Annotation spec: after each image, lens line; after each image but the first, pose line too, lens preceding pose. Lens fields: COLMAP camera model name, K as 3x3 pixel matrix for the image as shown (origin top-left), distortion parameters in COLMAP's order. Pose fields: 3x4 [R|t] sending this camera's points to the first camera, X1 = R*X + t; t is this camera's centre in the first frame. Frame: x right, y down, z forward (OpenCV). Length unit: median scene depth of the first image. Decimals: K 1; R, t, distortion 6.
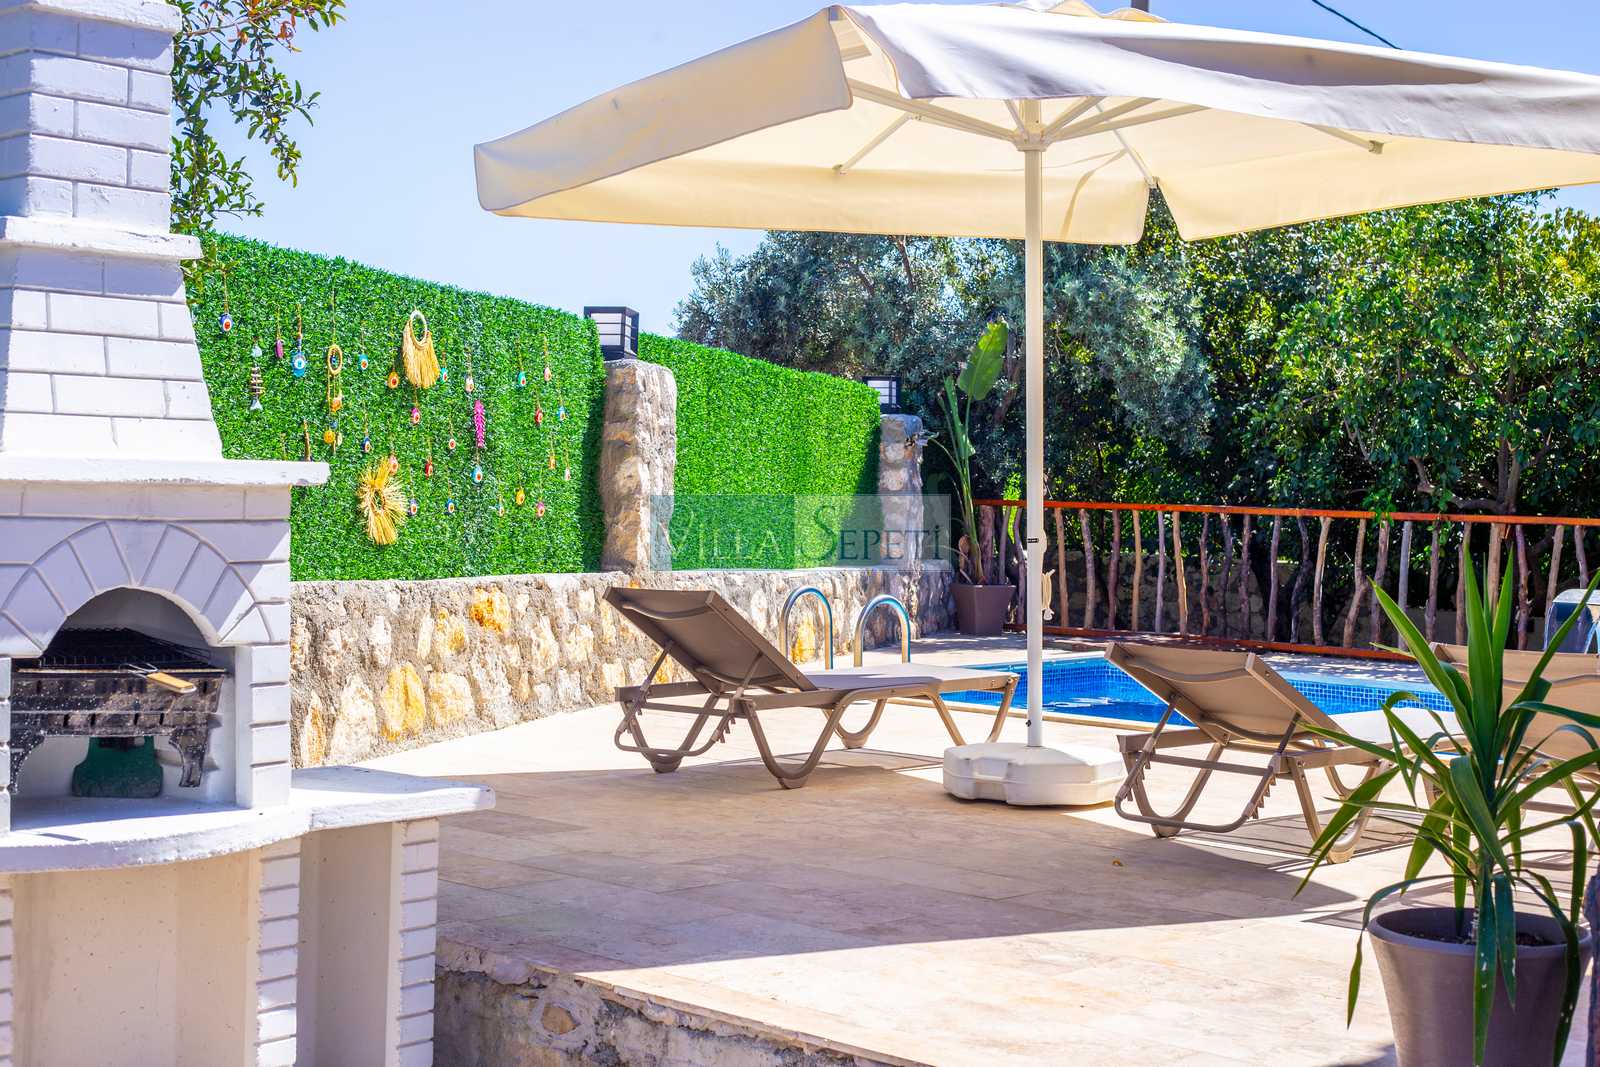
lens RADIAL K [[2332.4, 0, 800.0], [0, 2332.4, 533.5], [0, 0, 1]] dist [-0.076879, -0.131500]
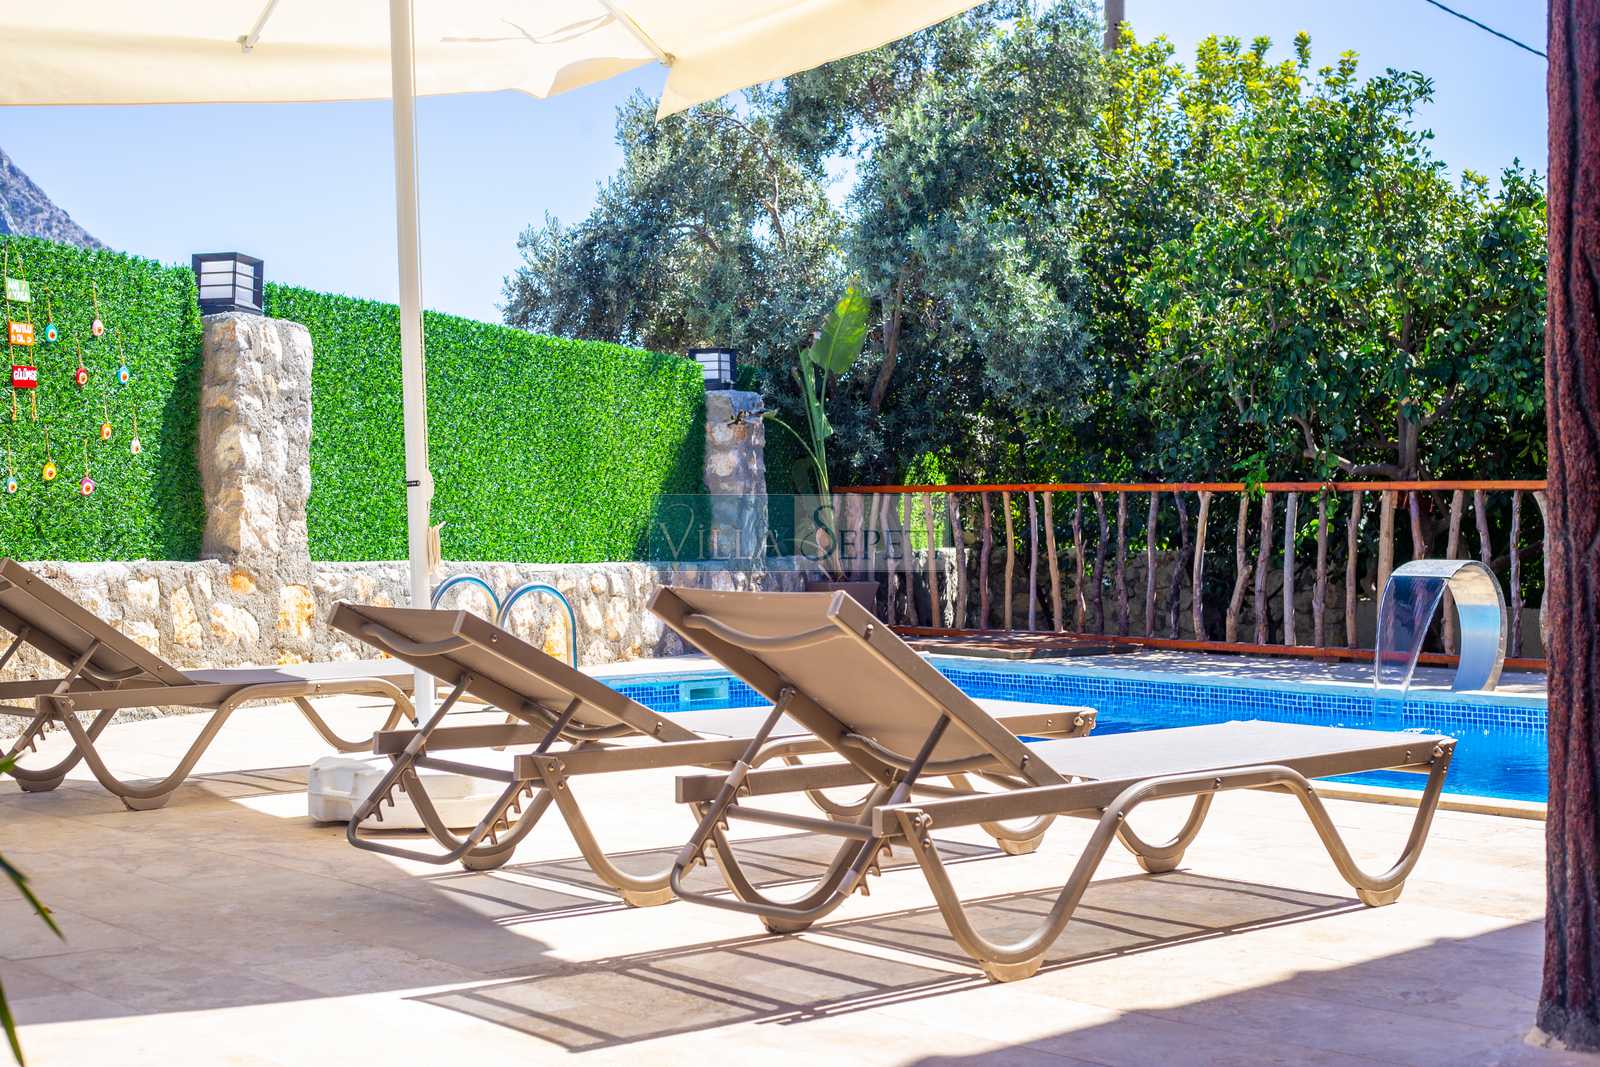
lens RADIAL K [[2332.4, 0, 800.0], [0, 2332.4, 533.5], [0, 0, 1]] dist [-0.076879, -0.131500]
pose [[0.996168, -0.025046, -0.083796, 0.152680], [0.023960, 0.999616, -0.013941, 0.017400], [0.084113, 0.011880, 0.996385, 0.129678]]
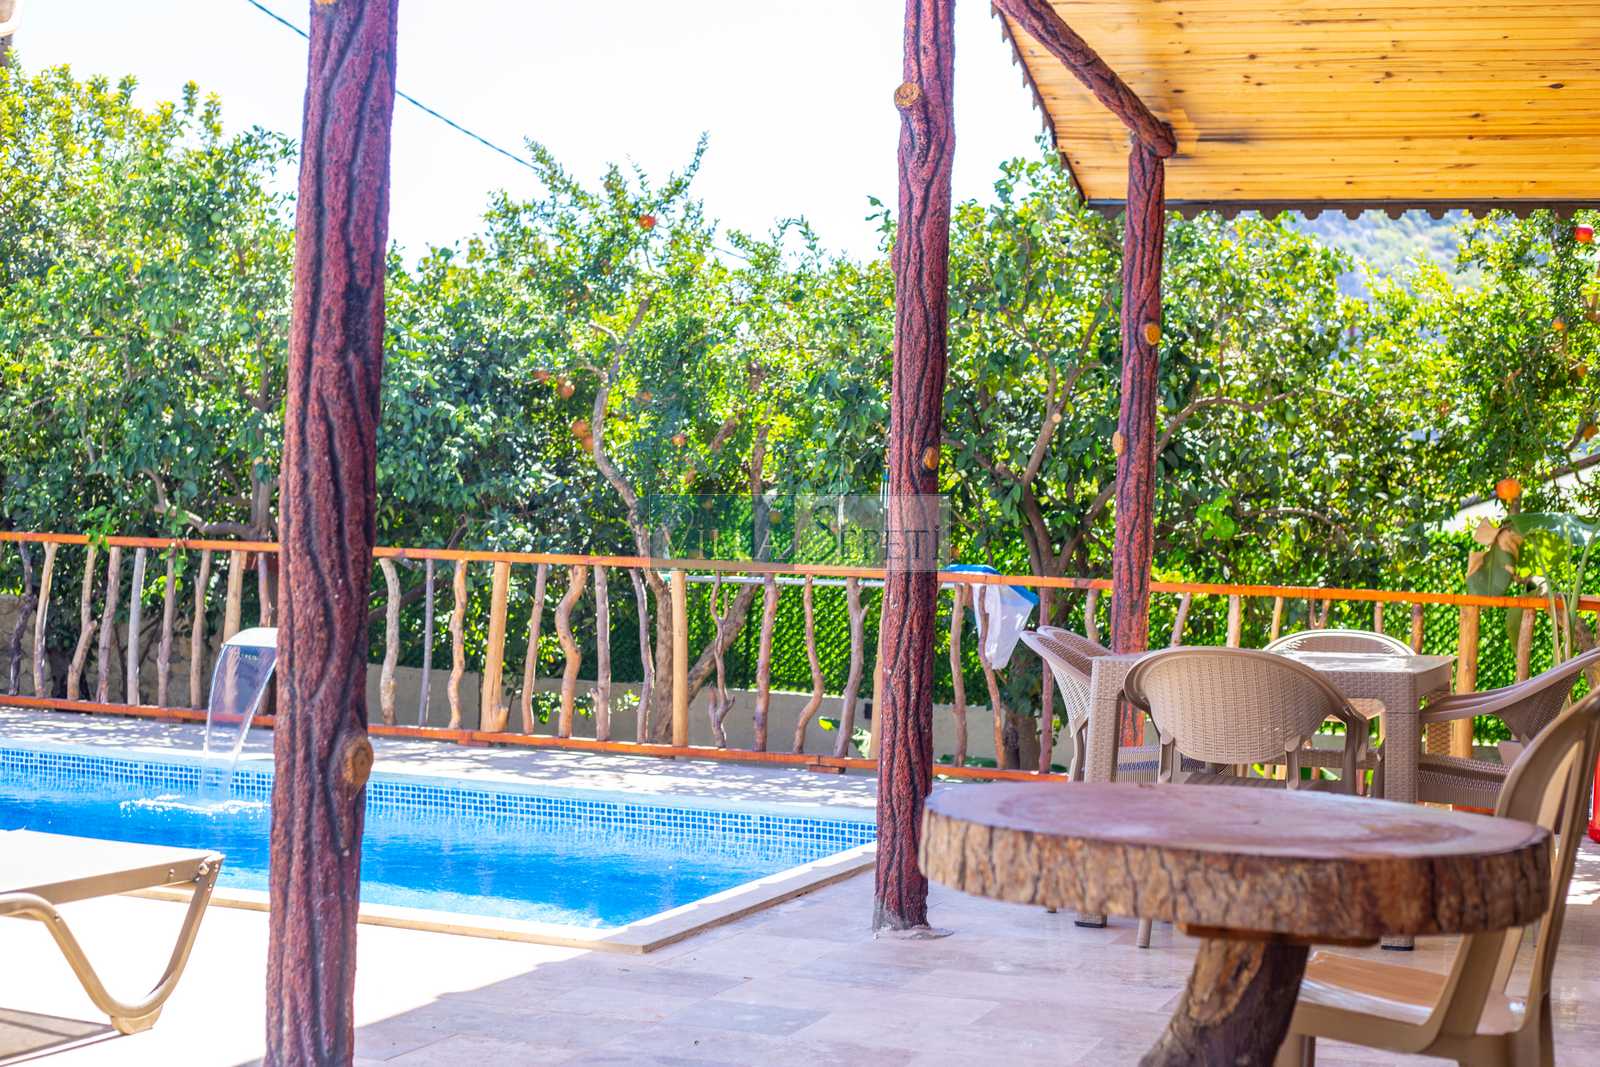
lens RADIAL K [[2332.4, 0, 800.0], [0, 2332.4, 533.5], [0, 0, 1]] dist [-0.076879, -0.131500]
pose [[0.927774, 0.012561, 0.372931, 0.171384], [-0.004994, 0.999762, -0.021249, 0.006048], [-0.373109, 0.017852, 0.927616, 0.137690]]
